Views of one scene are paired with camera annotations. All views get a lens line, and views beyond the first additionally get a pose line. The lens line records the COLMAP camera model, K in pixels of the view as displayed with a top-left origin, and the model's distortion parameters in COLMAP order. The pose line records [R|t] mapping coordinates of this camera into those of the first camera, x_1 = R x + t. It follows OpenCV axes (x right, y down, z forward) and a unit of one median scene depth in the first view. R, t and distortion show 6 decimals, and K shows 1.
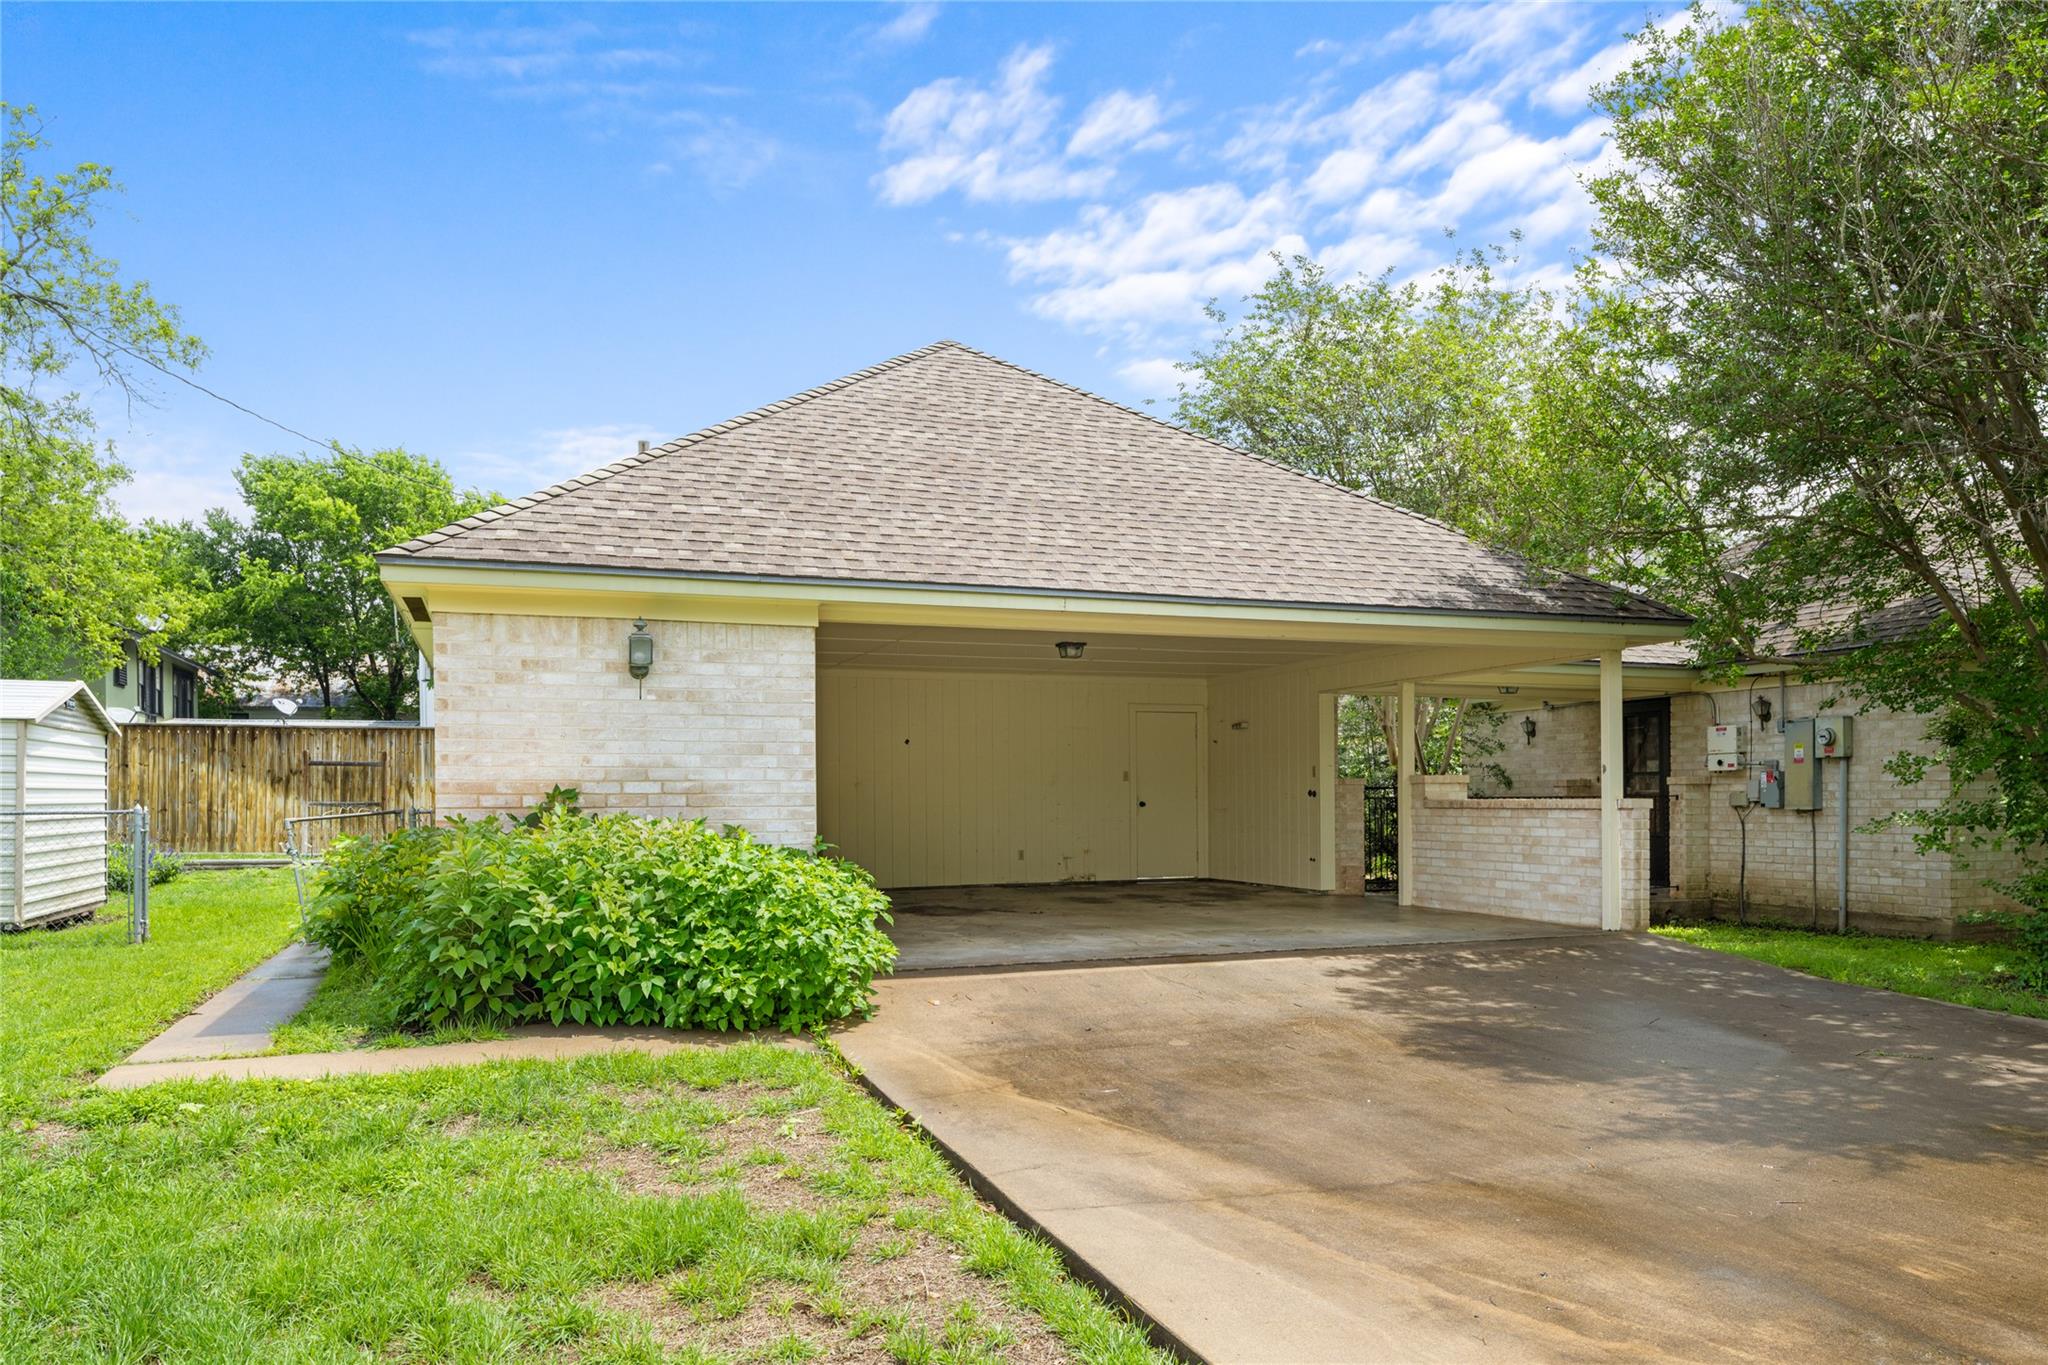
lens RADIAL K [[1394.4, 0, 1024.0], [0, 1394.4, 682.5], [0, 0, 1]] dist [-0.001425, 0.001249]
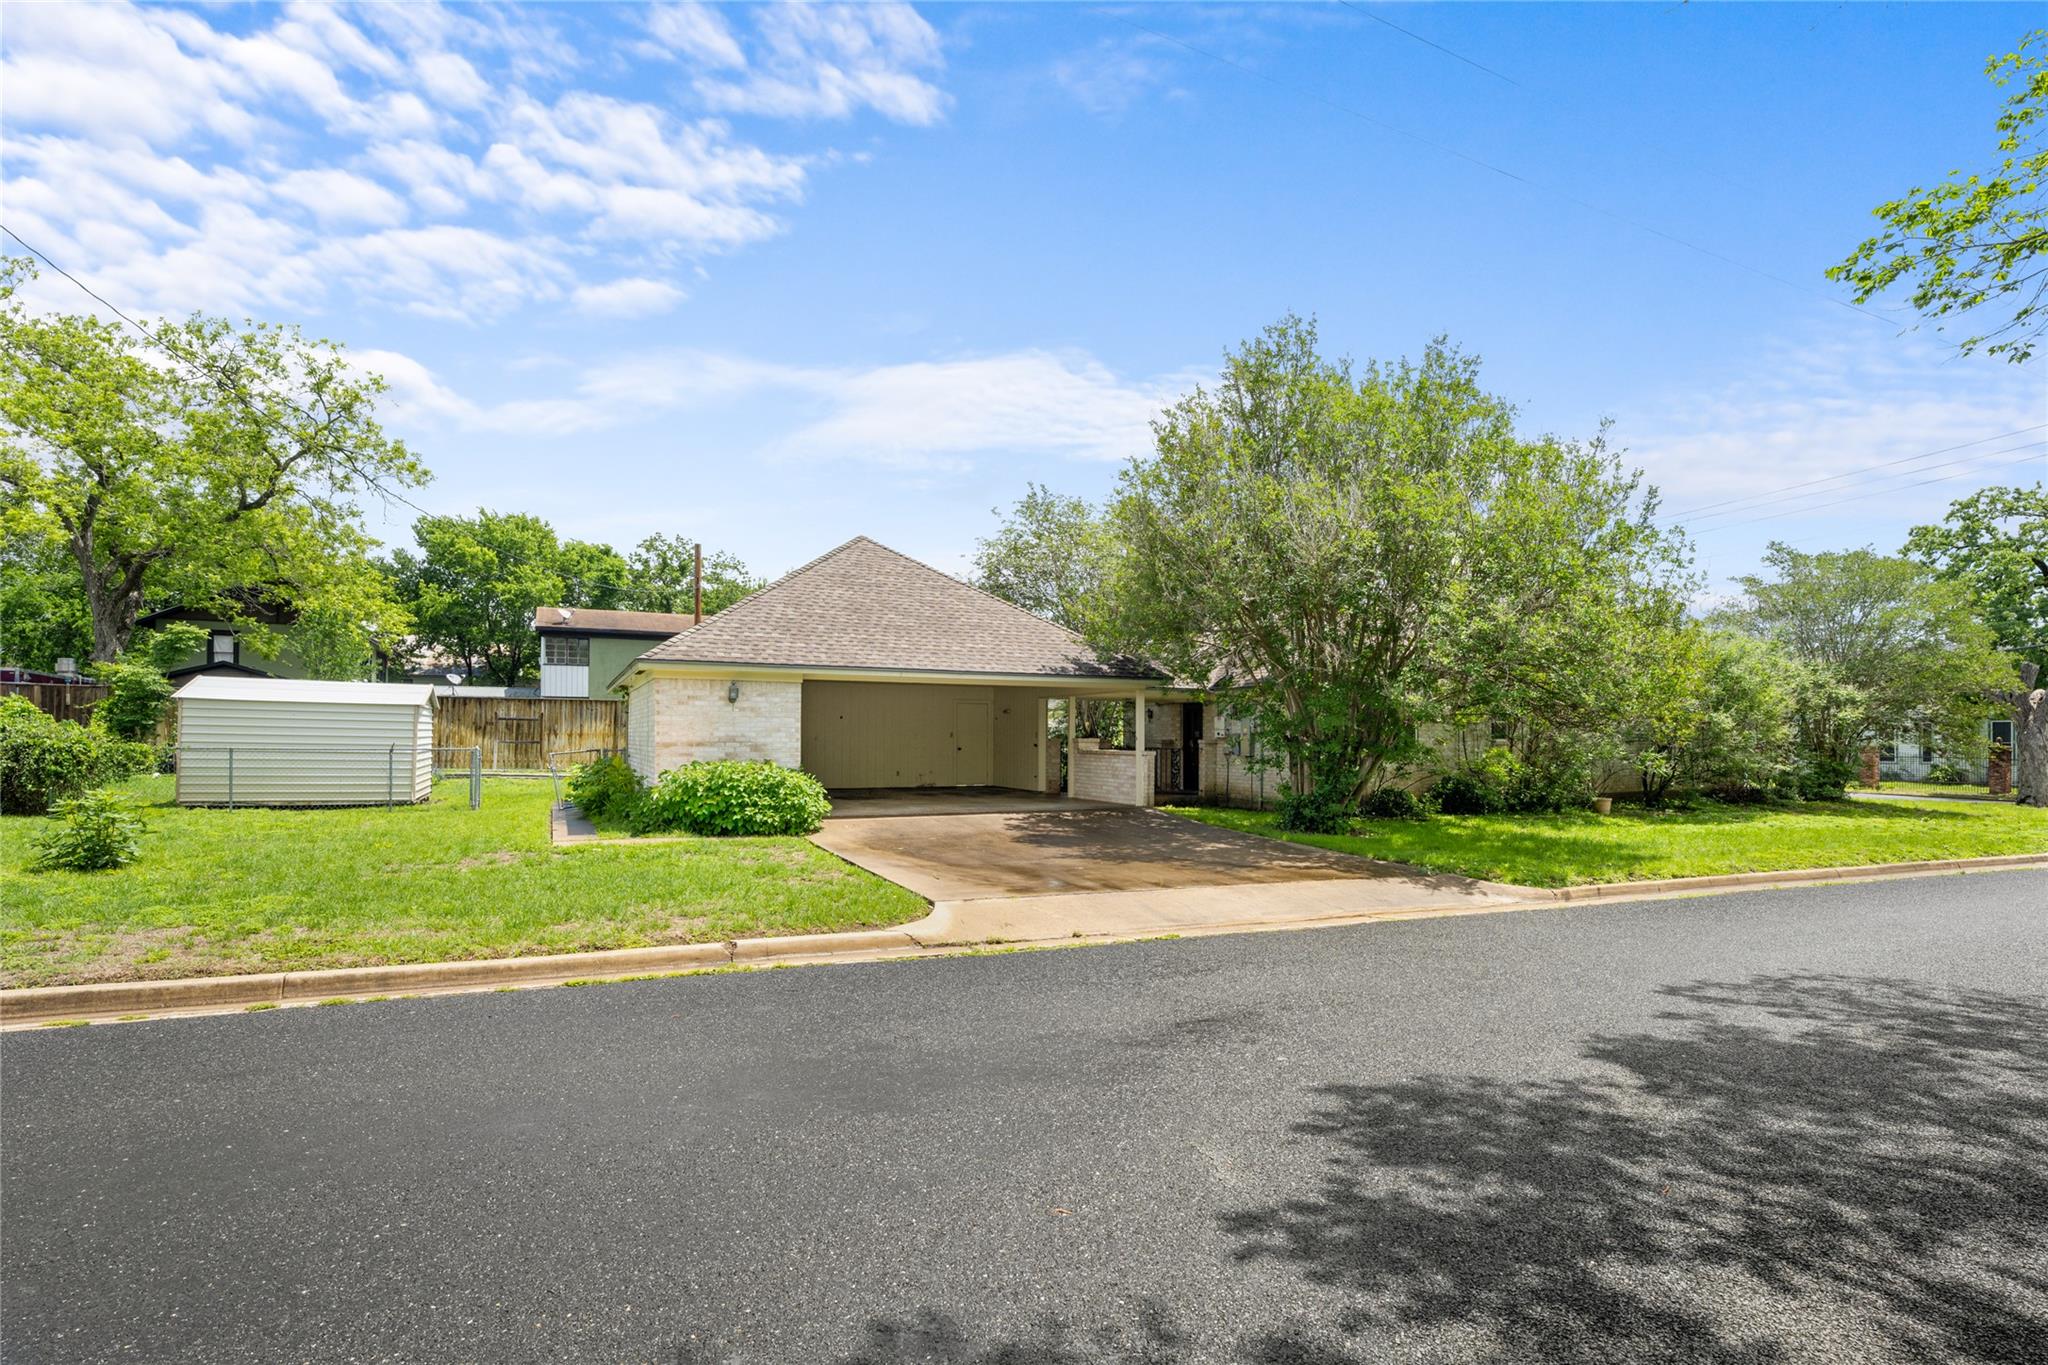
lens RADIAL K [[943.4, 0, 1029.0], [0, 943.4, 693.4], [0, 0, 1]] dist [0.000438, -0.000154]
pose [[0.994569, 0.017068, 0.102673, 0.072063], [-0.020692, 0.999196, 0.034341, -0.071396], [-0.102005, -0.036279, 0.994122, -0.622472]]
